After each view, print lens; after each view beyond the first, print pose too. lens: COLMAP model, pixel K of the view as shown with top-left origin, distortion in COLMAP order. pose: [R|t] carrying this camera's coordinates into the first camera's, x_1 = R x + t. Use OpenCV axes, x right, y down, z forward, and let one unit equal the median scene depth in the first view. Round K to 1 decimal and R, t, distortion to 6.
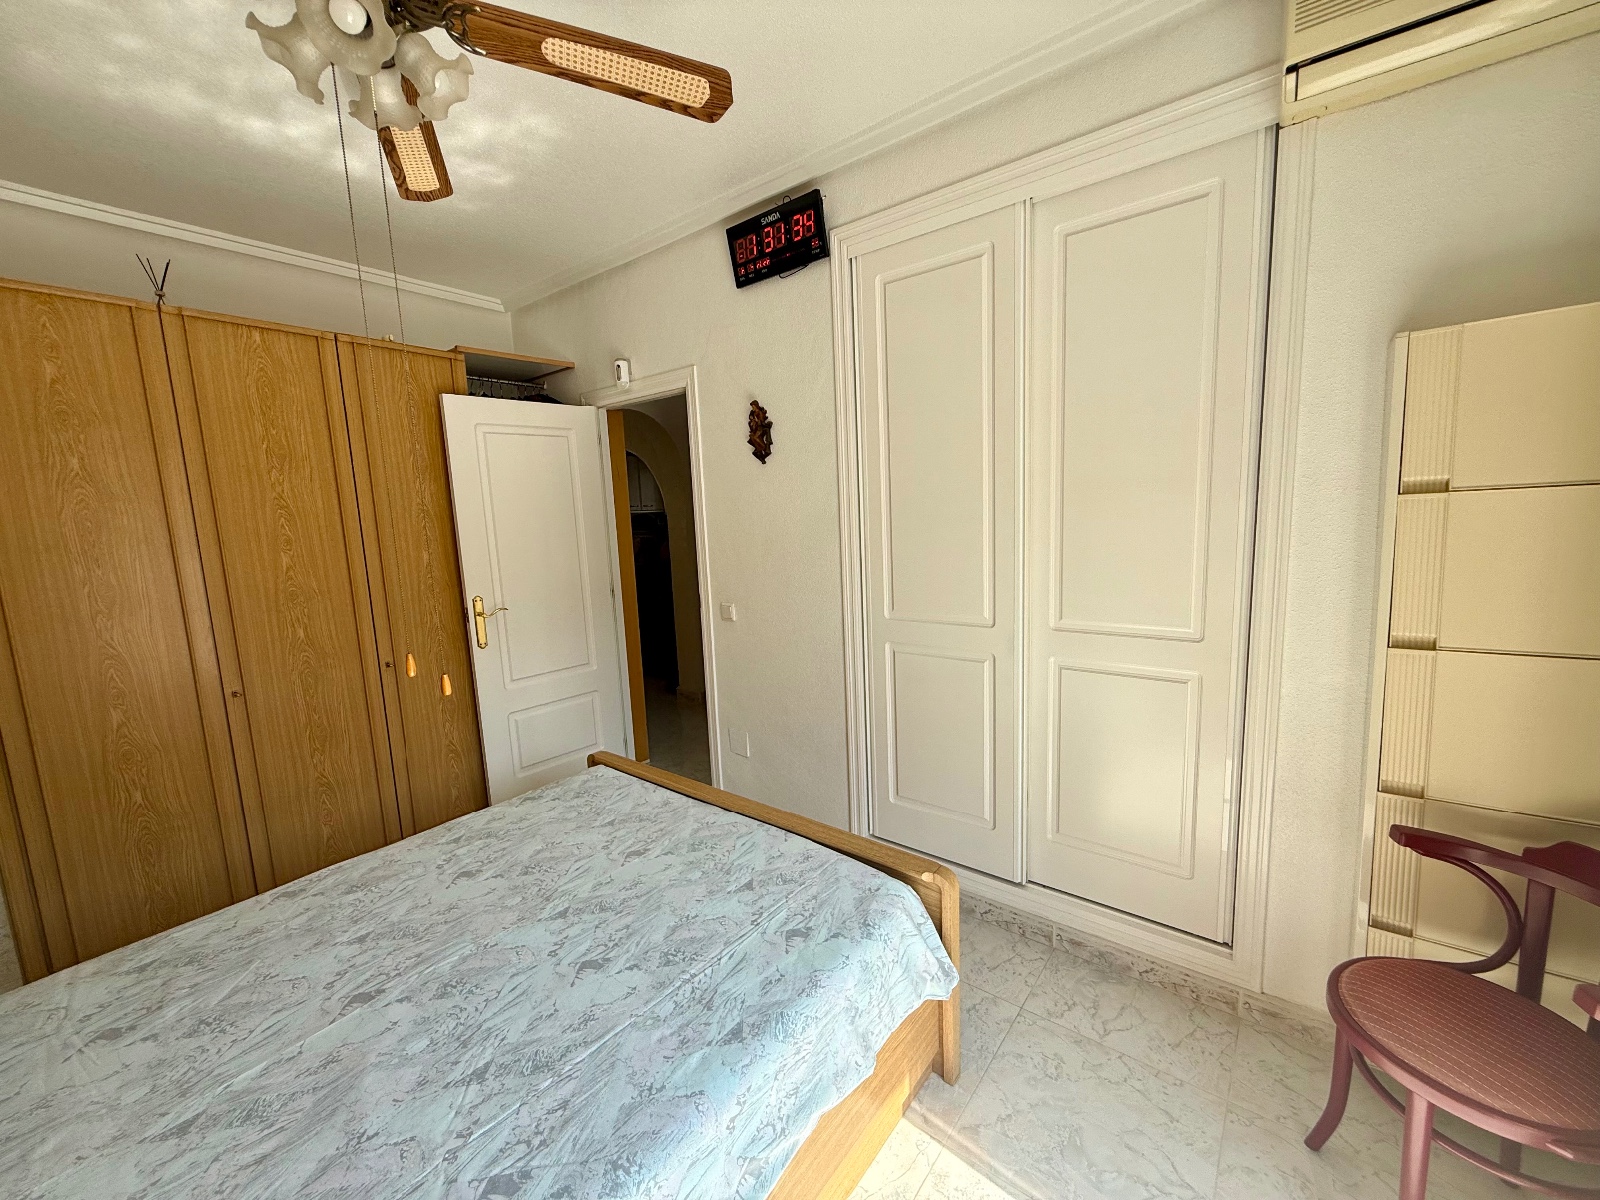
lens RADIAL K [[638.8, 0, 802.0], [0, 638.8, 598.1], [0, 0, 1]] dist [0.002575, -0.000102]
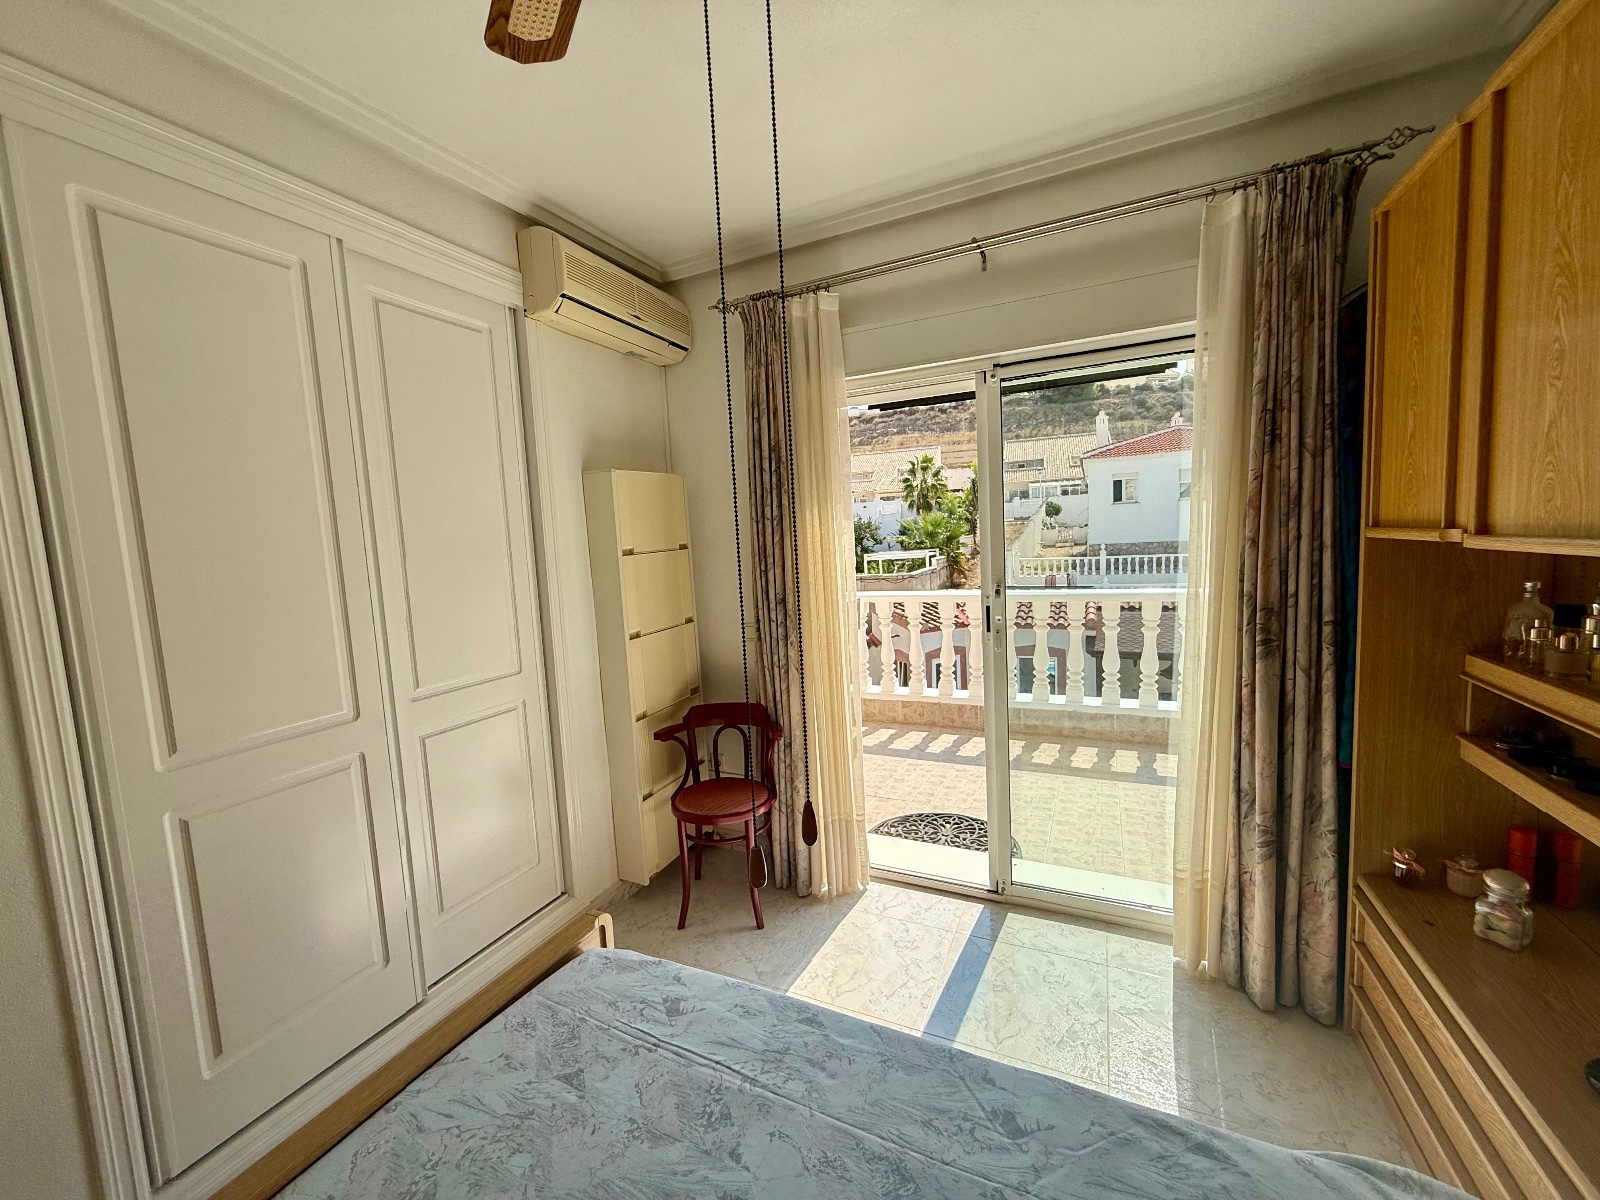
lens RADIAL K [[638.8, 0, 794.2], [0, 638.8, 598.8], [0, 0, 1]] dist [0.002575, -0.000102]
pose [[-0.219346, -0.041485, 0.974765, -0.969262], [0.198001, 0.976412, 0.086110, -0.104310], [-0.955345, 0.211892, -0.205958, 0.941974]]
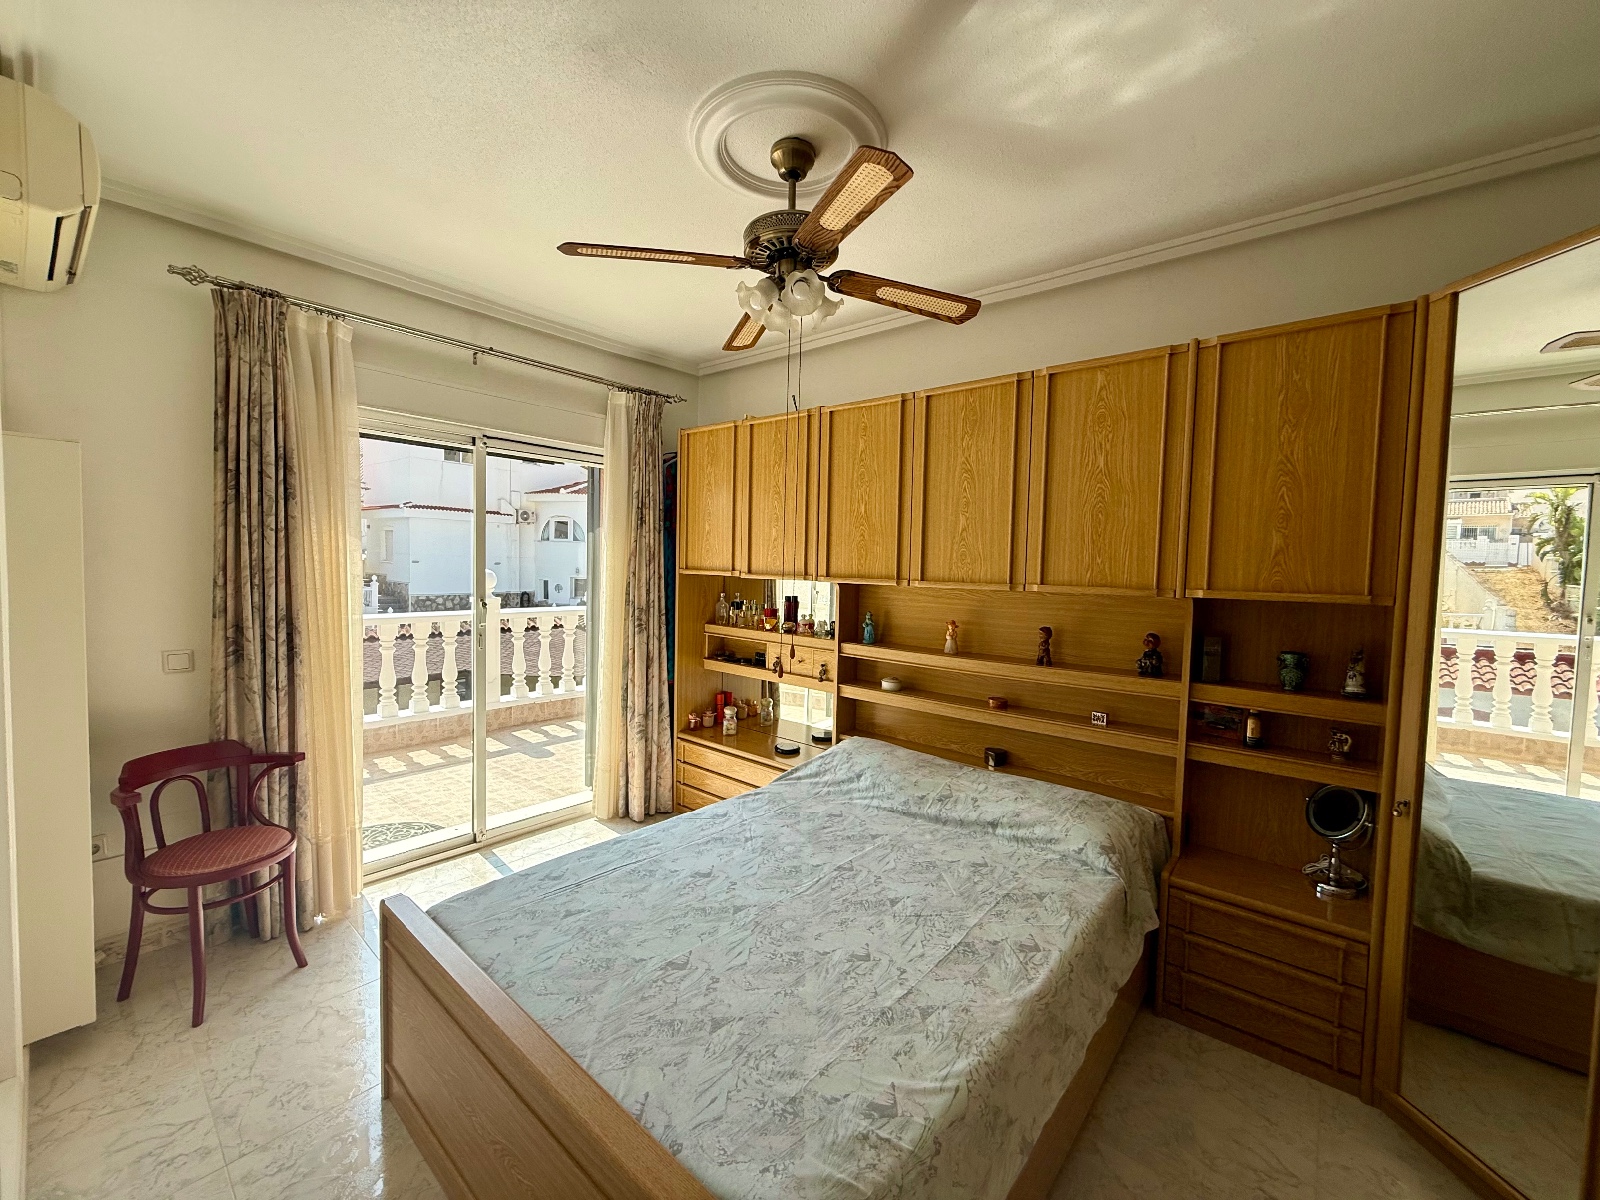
lens RADIAL K [[638.8, 0, 794.3], [0, 638.8, 595.8], [0, 0, 1]] dist [0.002575, -0.000102]
pose [[-0.998869, 0.014145, 0.045394, -0.607688], [0.022543, 0.981484, 0.190211, -0.310371], [-0.041863, 0.191019, -0.980693, 2.281064]]
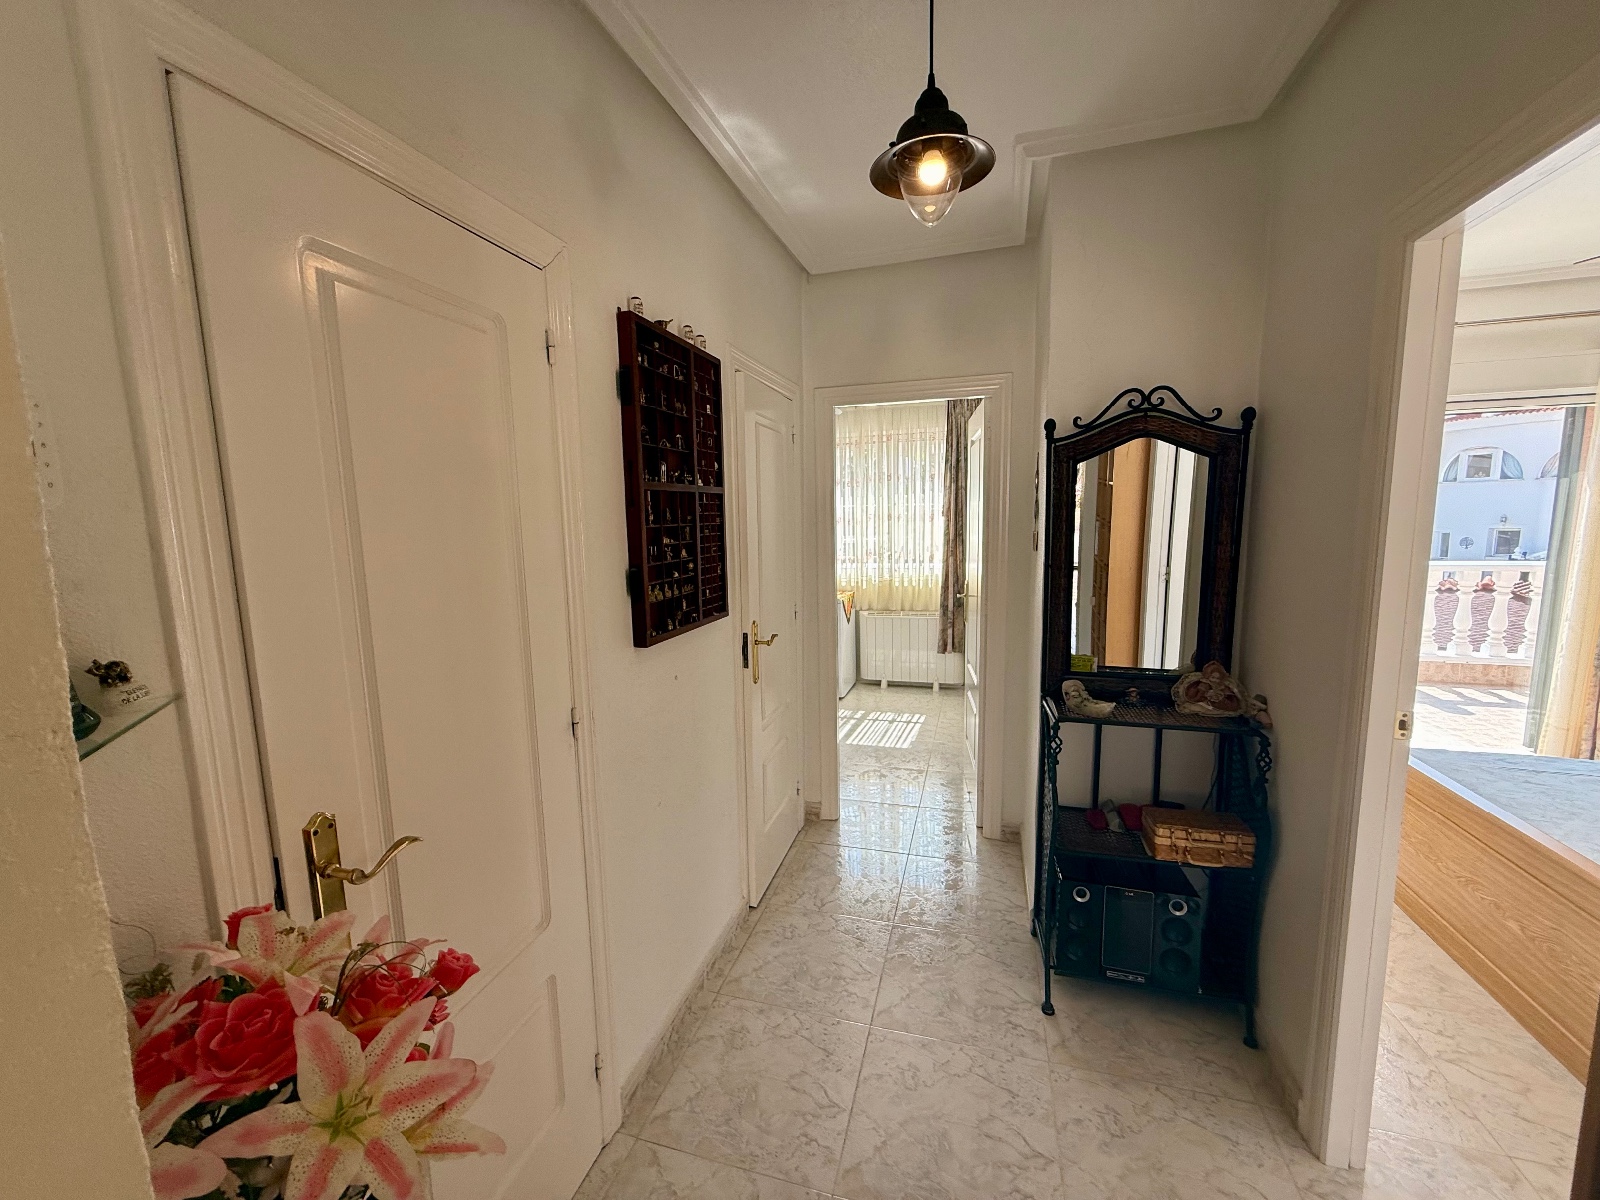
lens RADIAL K [[638.8, 0, 792.6], [0, 638.8, 596.1], [0, 0, 1]] dist [0.002575, -0.000102]
pose [[-0.360903, -0.064536, 0.930368, -0.926090], [0.170165, 0.976299, 0.133732, -0.487271], [-0.916947, 0.206580, -0.341368, 3.395495]]
